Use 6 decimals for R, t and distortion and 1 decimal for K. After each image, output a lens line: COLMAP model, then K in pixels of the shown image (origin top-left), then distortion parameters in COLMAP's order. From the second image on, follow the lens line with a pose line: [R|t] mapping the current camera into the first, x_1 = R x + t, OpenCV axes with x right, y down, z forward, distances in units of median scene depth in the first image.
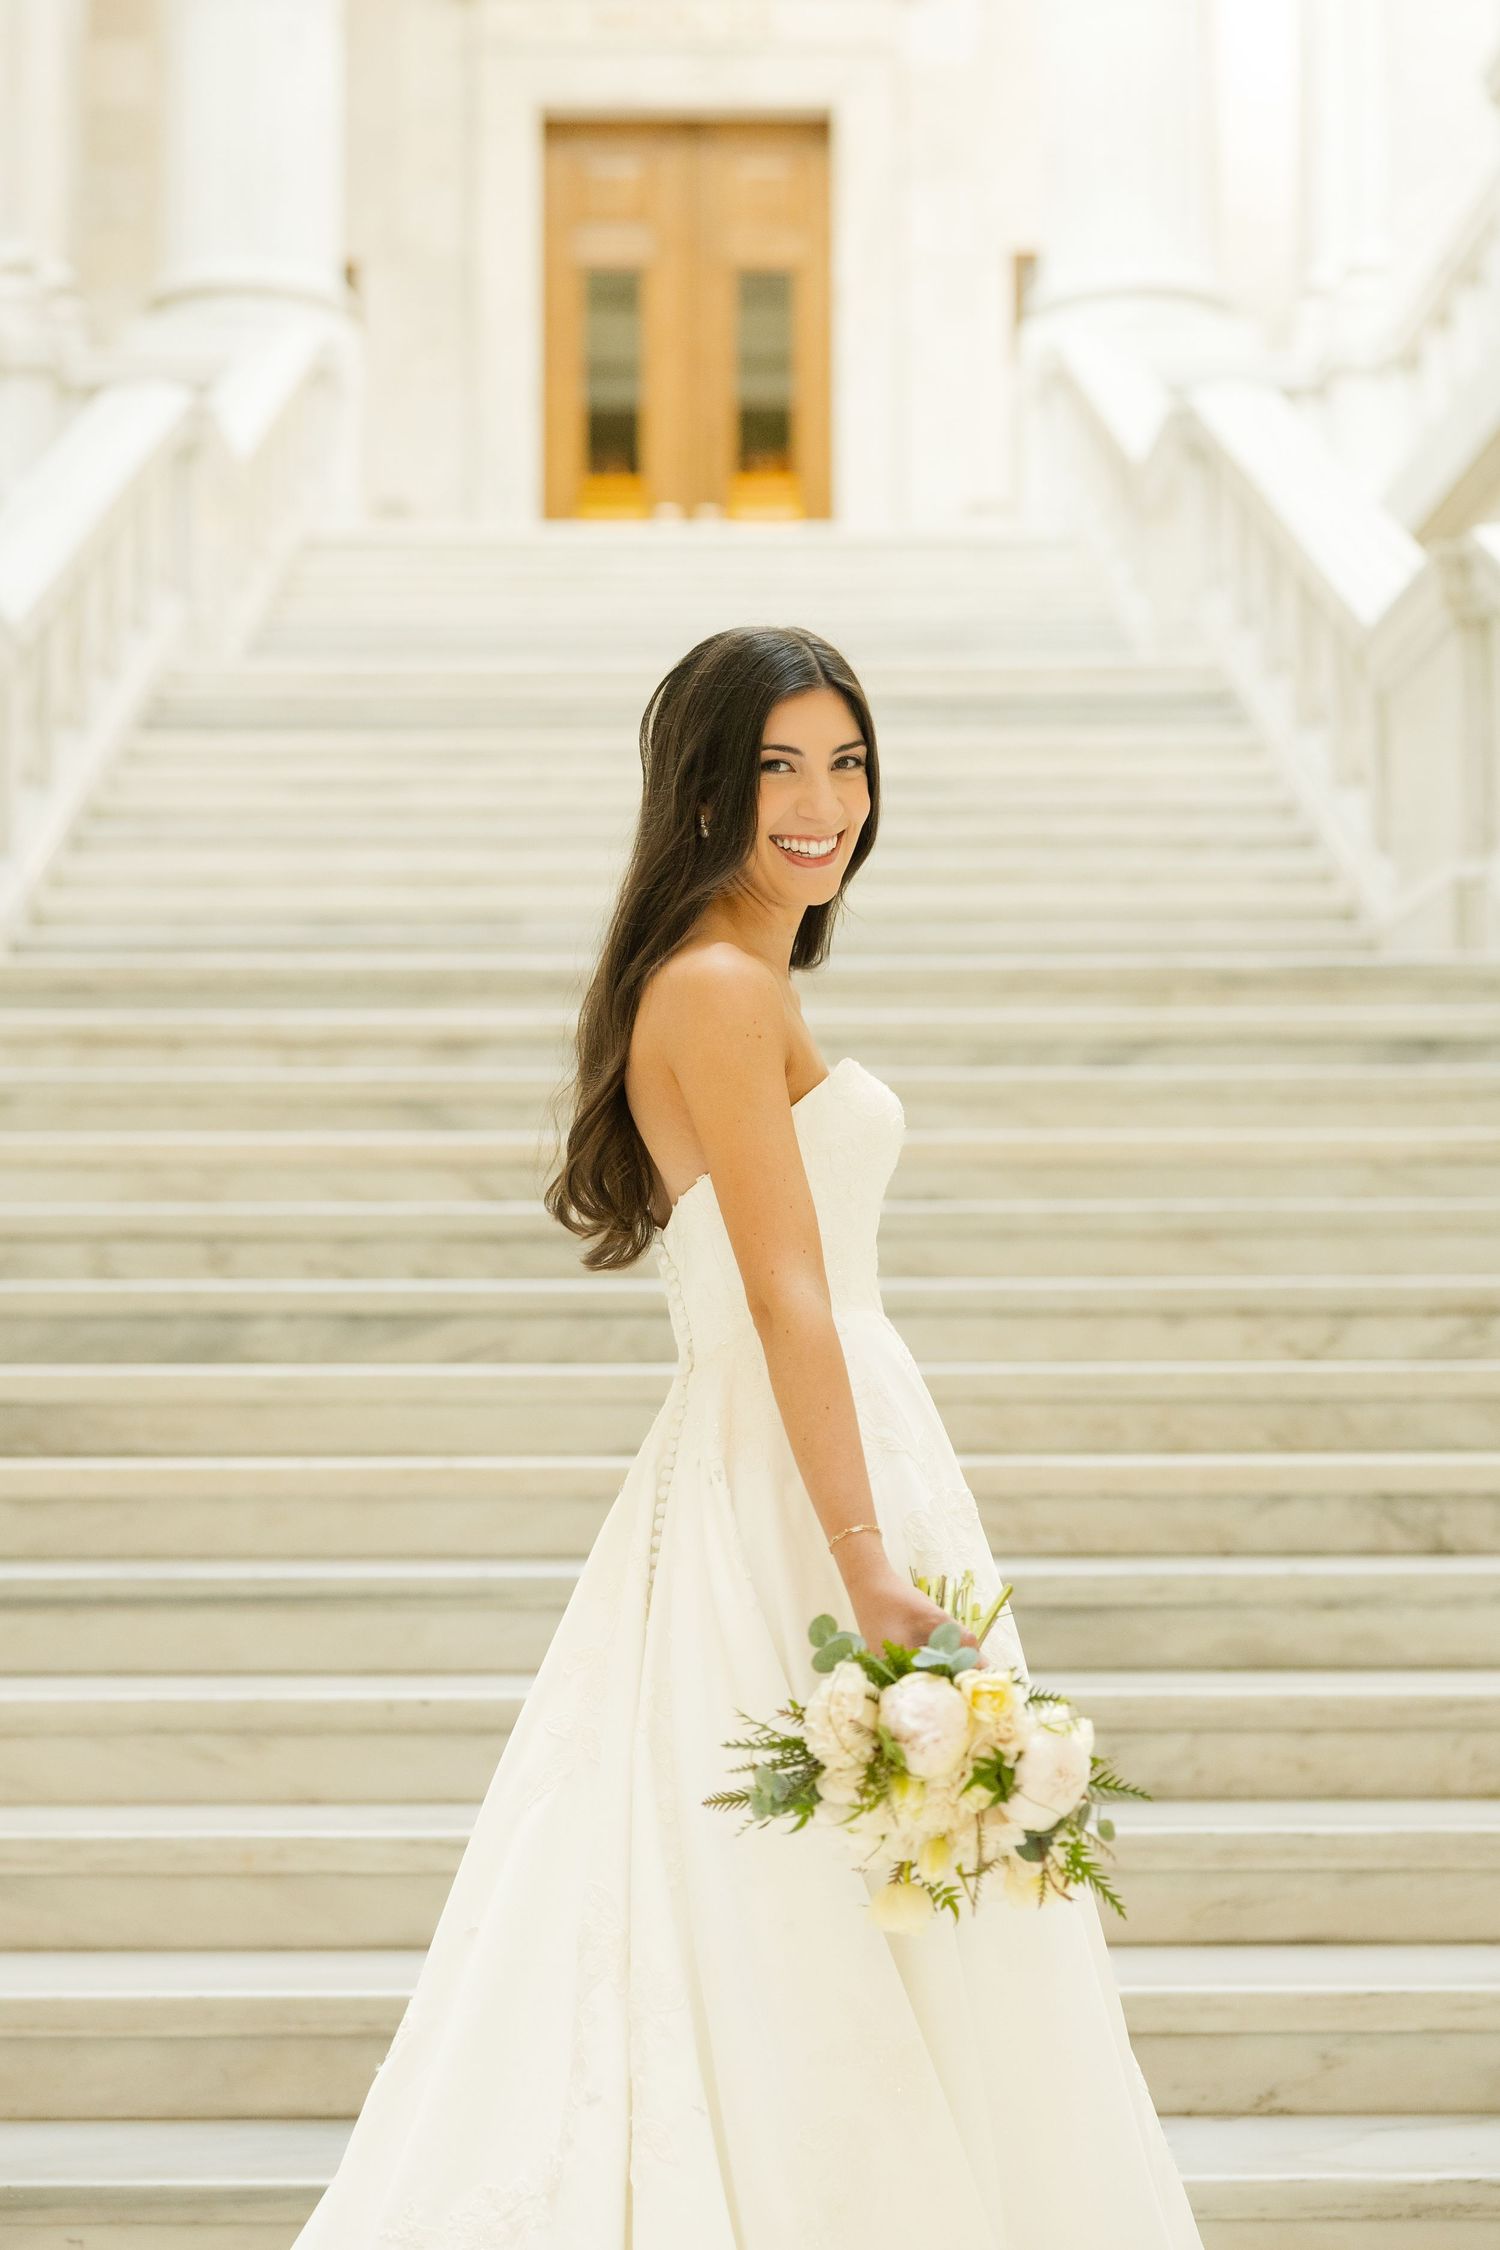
lens RADIAL K [[4141.3, 0, 749.6], [0, 4141.3, 1127.0], [0, 0, 1]] dist [0.018774, -0.026831]
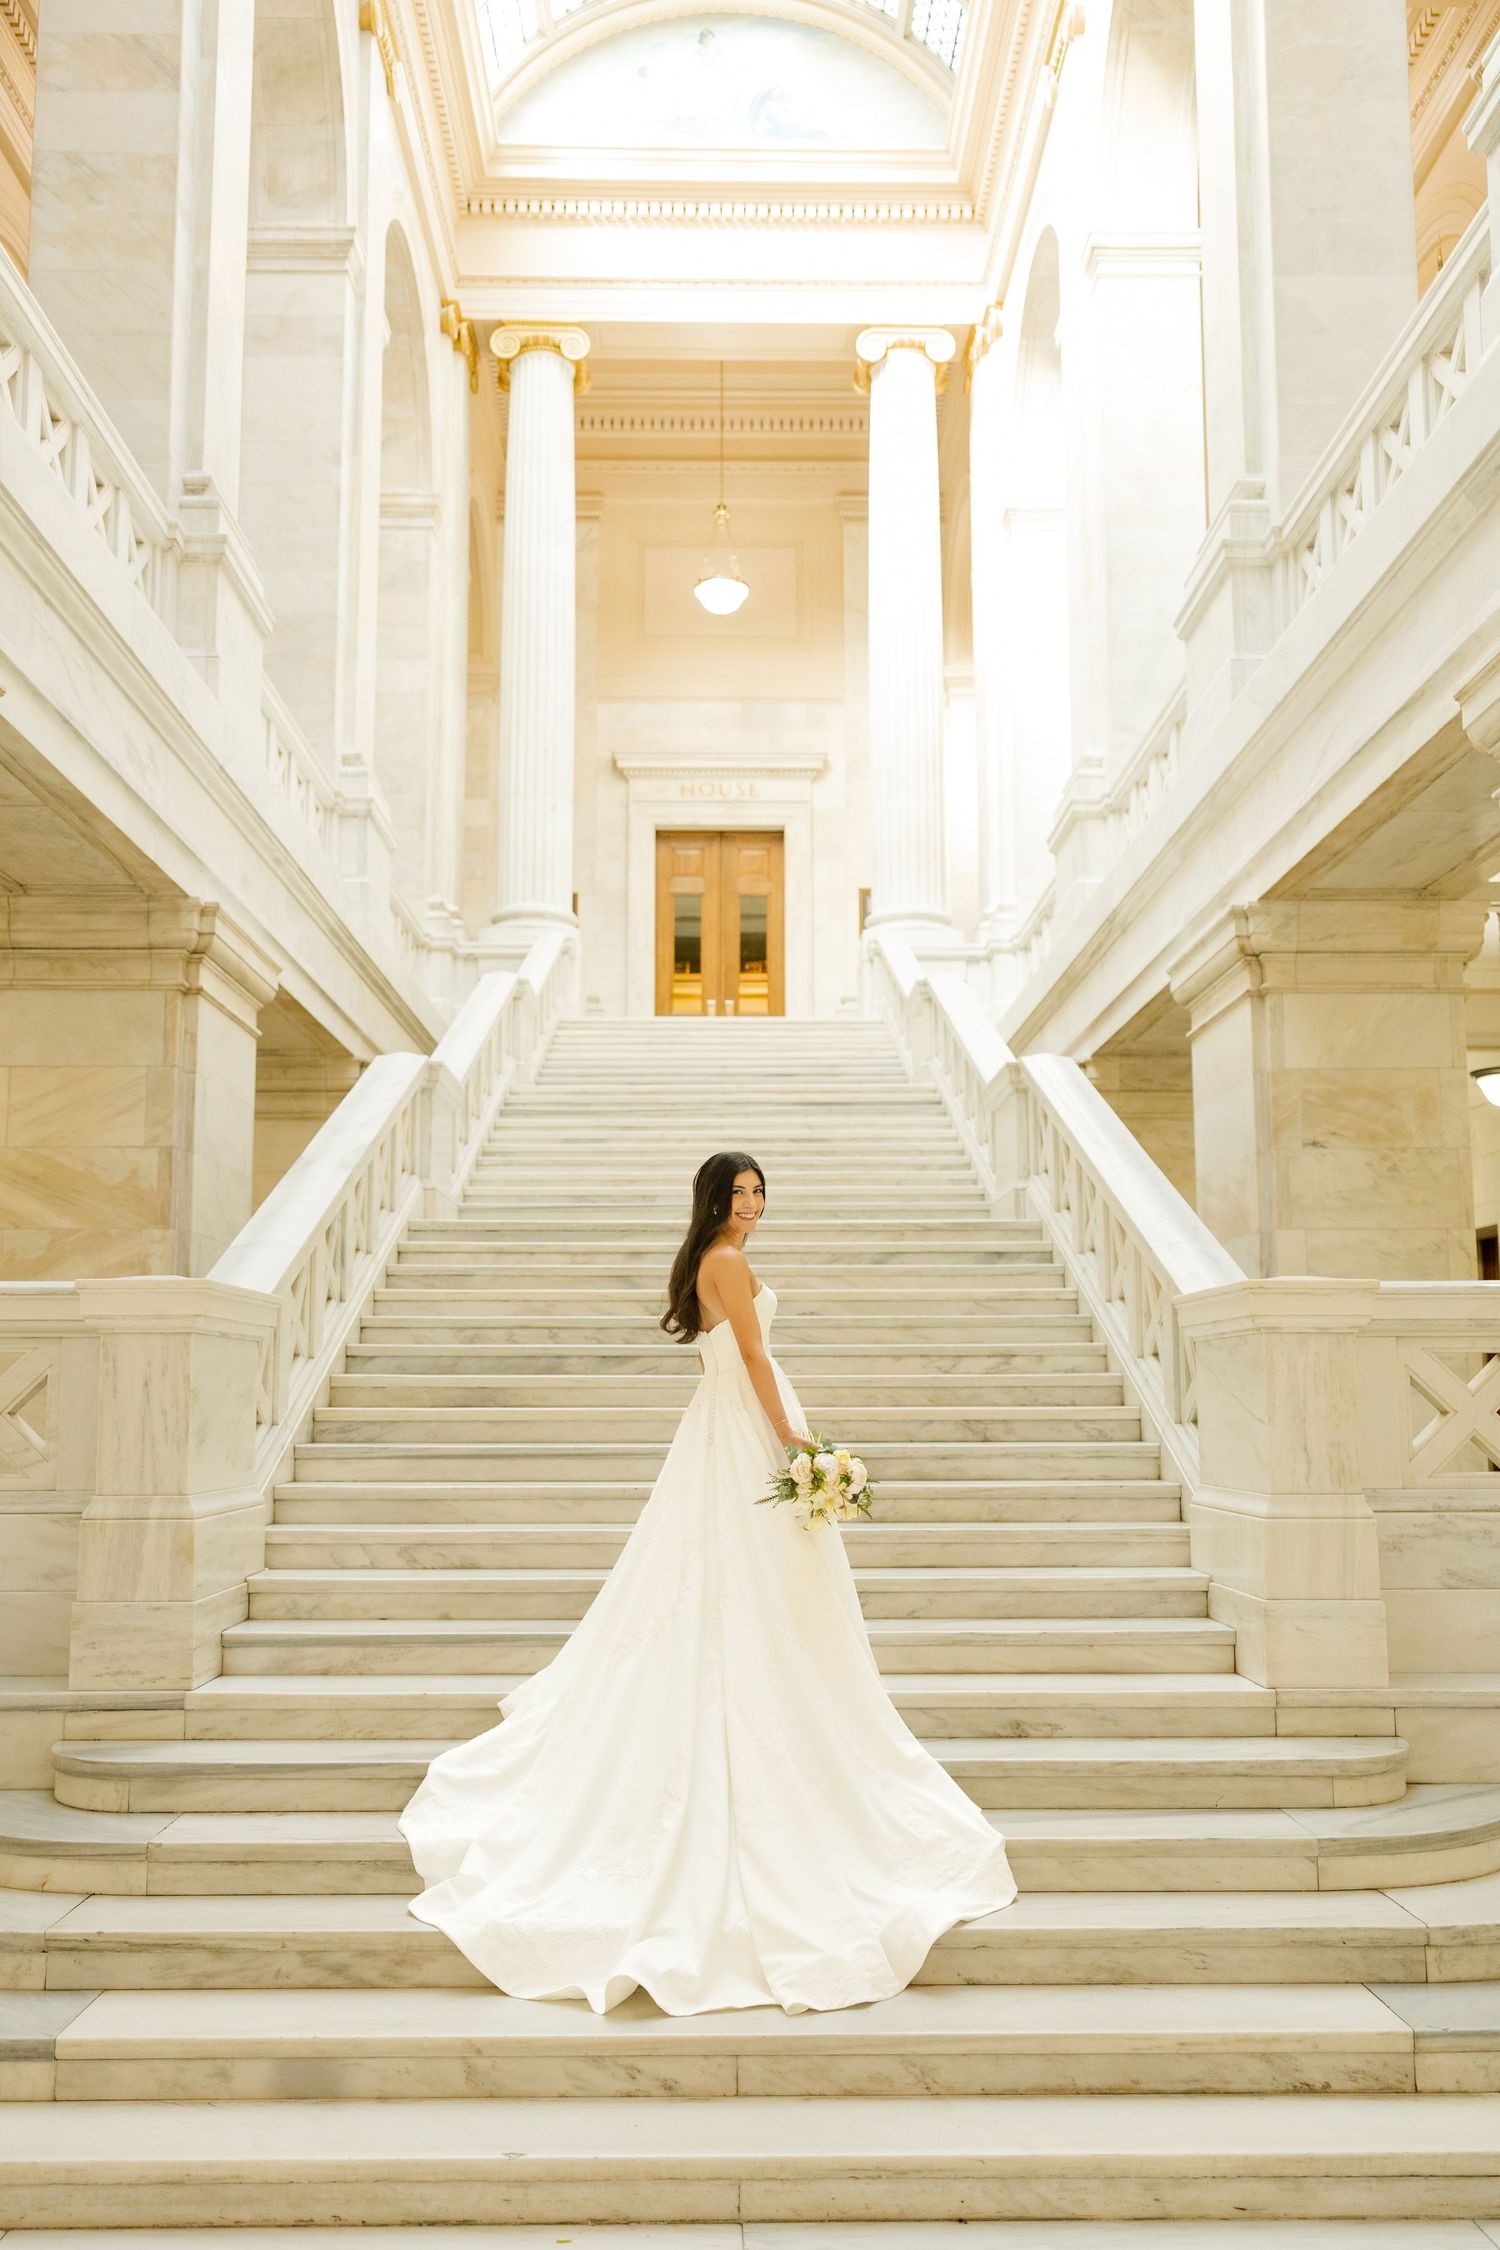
lens RADIAL K [[1973.1, 0, 739.1], [0, 1973.1, 1150.9], [0, 0, 1]] dist [0.013514, -0.003981]
pose [[0.999991, 0.001310, -0.003940, 0.000838], [-0.001522, 0.998512, -0.054503, -0.020361], [0.003863, 0.054509, 0.998506, -0.332184]]
